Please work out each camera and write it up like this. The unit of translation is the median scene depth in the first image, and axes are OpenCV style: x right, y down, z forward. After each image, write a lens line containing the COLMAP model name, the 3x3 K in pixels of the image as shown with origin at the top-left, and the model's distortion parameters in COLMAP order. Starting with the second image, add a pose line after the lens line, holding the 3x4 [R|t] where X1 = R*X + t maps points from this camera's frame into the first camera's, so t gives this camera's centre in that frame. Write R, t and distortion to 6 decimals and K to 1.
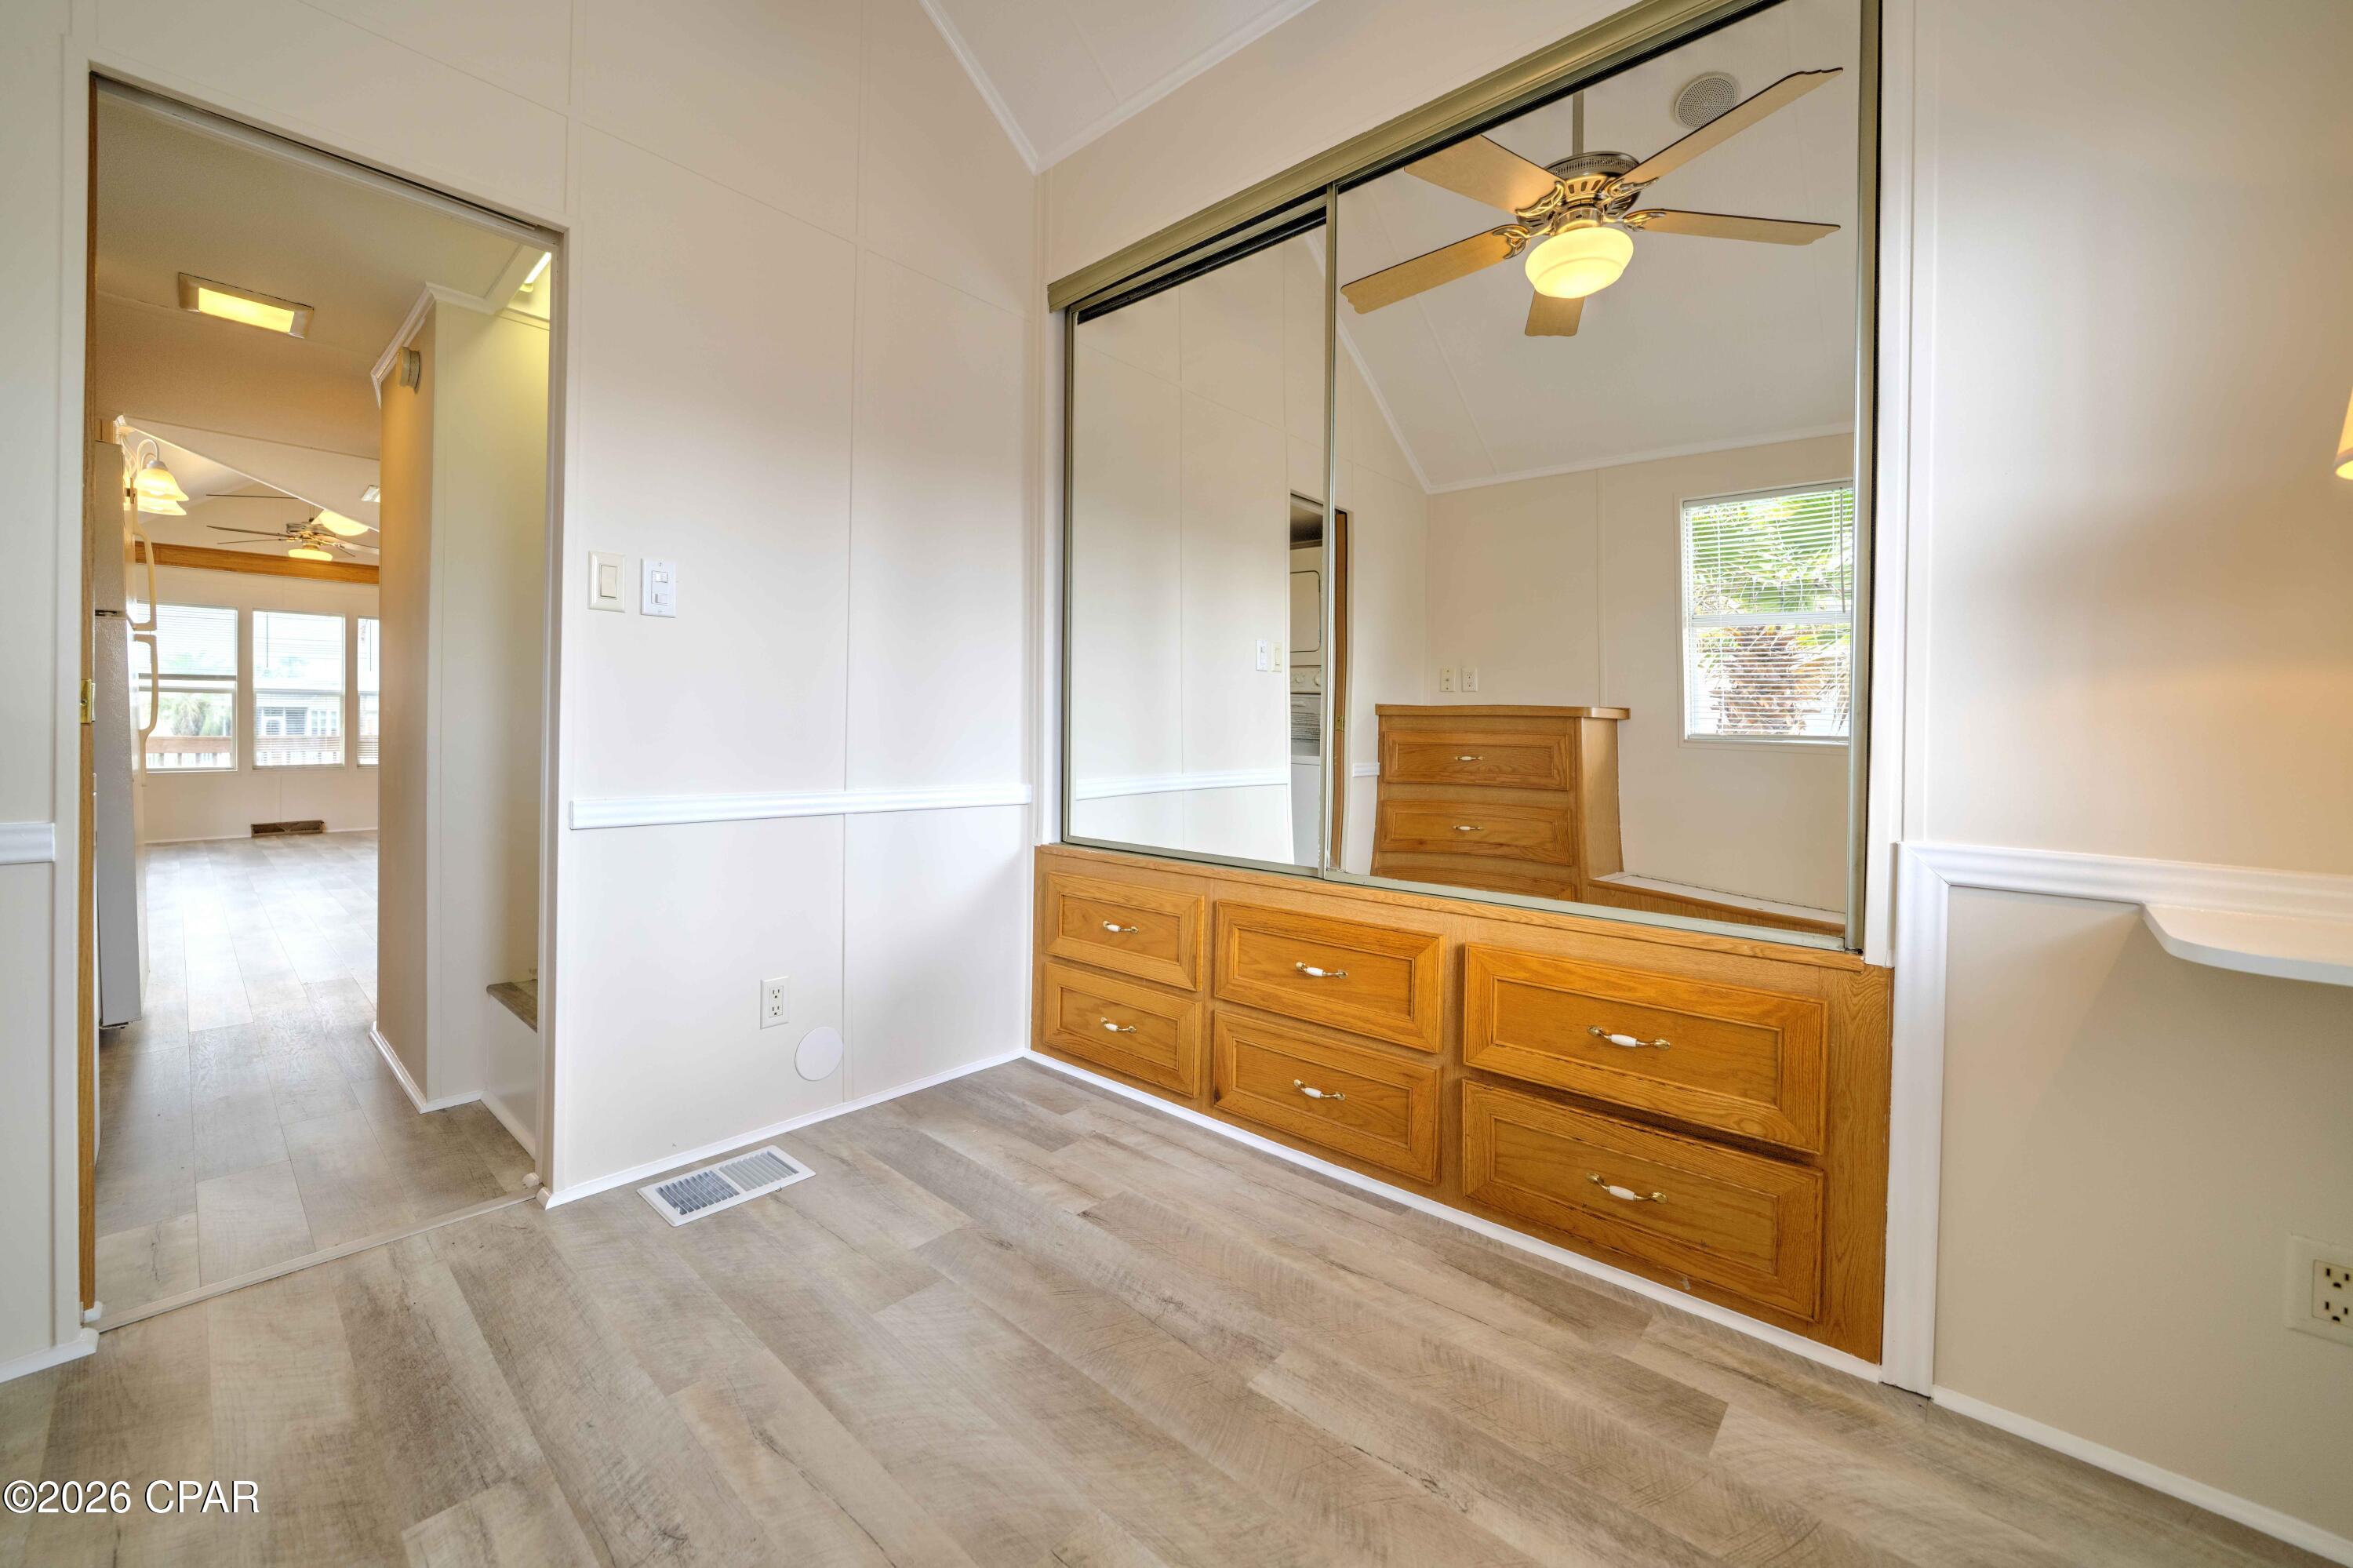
lens RADIAL K [[930.0, 0, 1156.3], [0, 930.0, 739.9], [0, 0, 1]] dist [-0.006468, 0.001141]
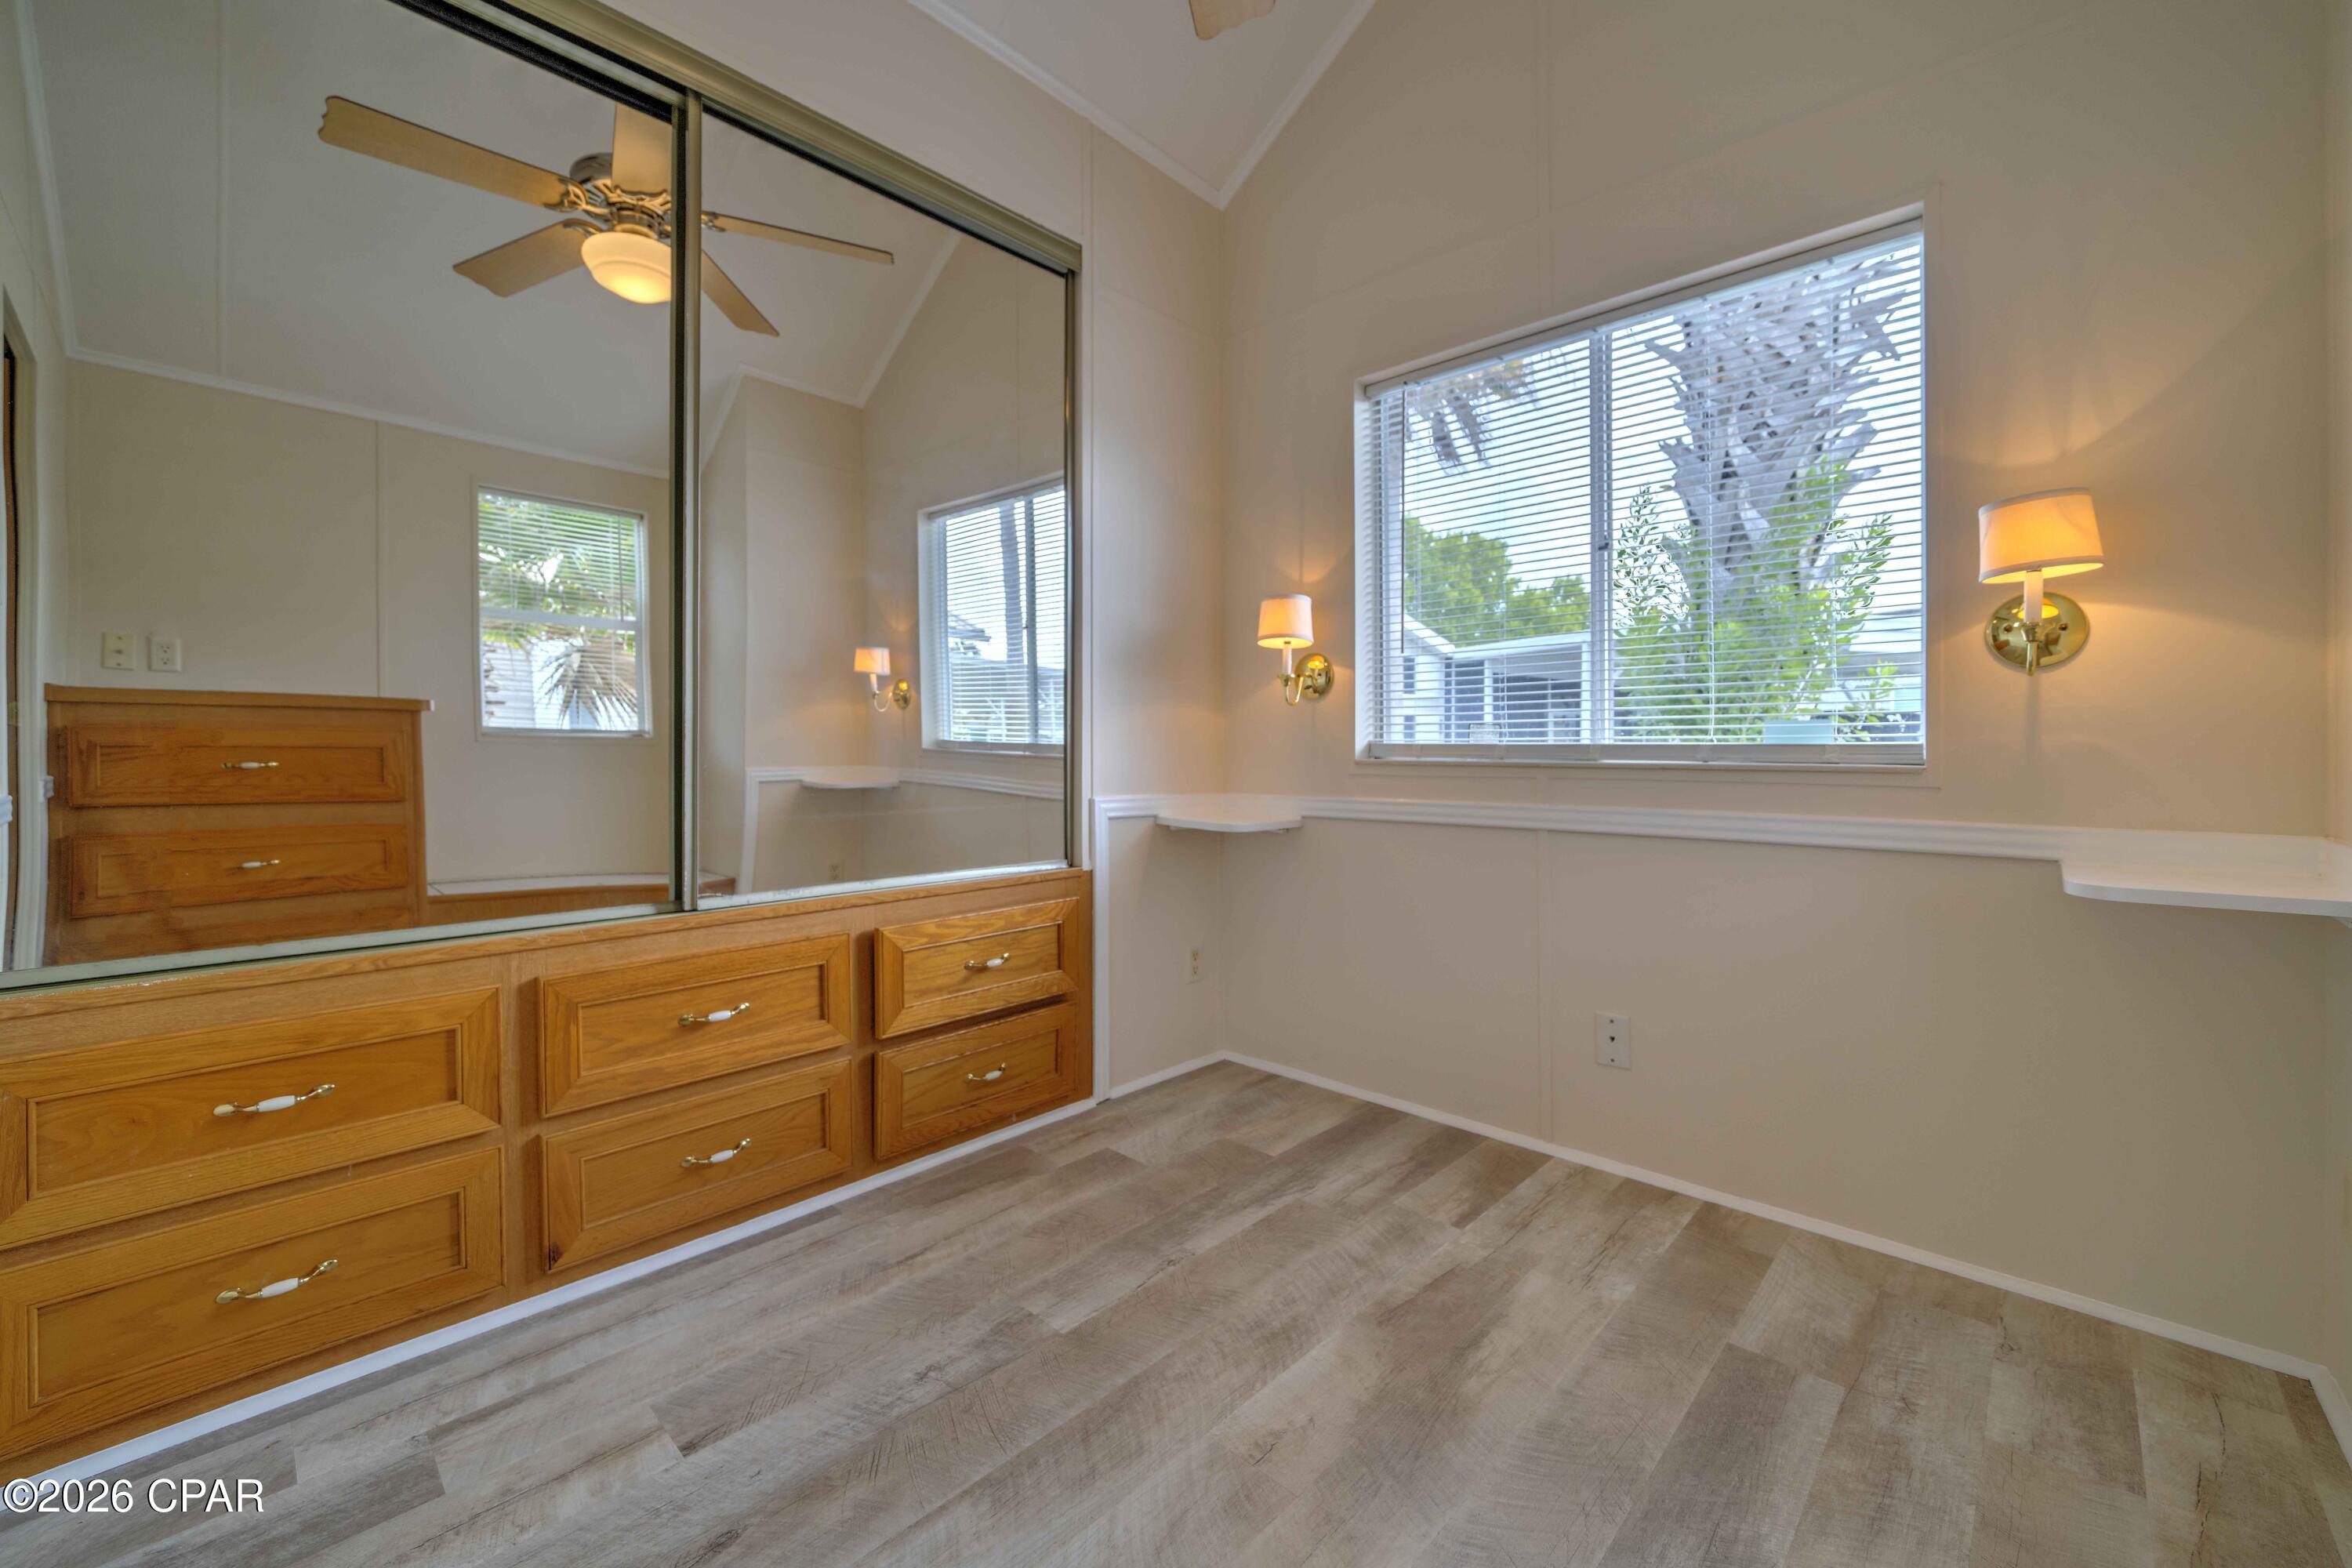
lens RADIAL K [[929.6, 0, 1117.7], [0, 929.6, 739.0], [0, 0, 1]] dist [-0.006468, 0.001141]
pose [[0.050234, -0.010712, 0.998680, -0.743653], [0.000867, 0.999943, 0.010682, -0.017557], [-0.998737, 0.000329, 0.050240, 0.658518]]
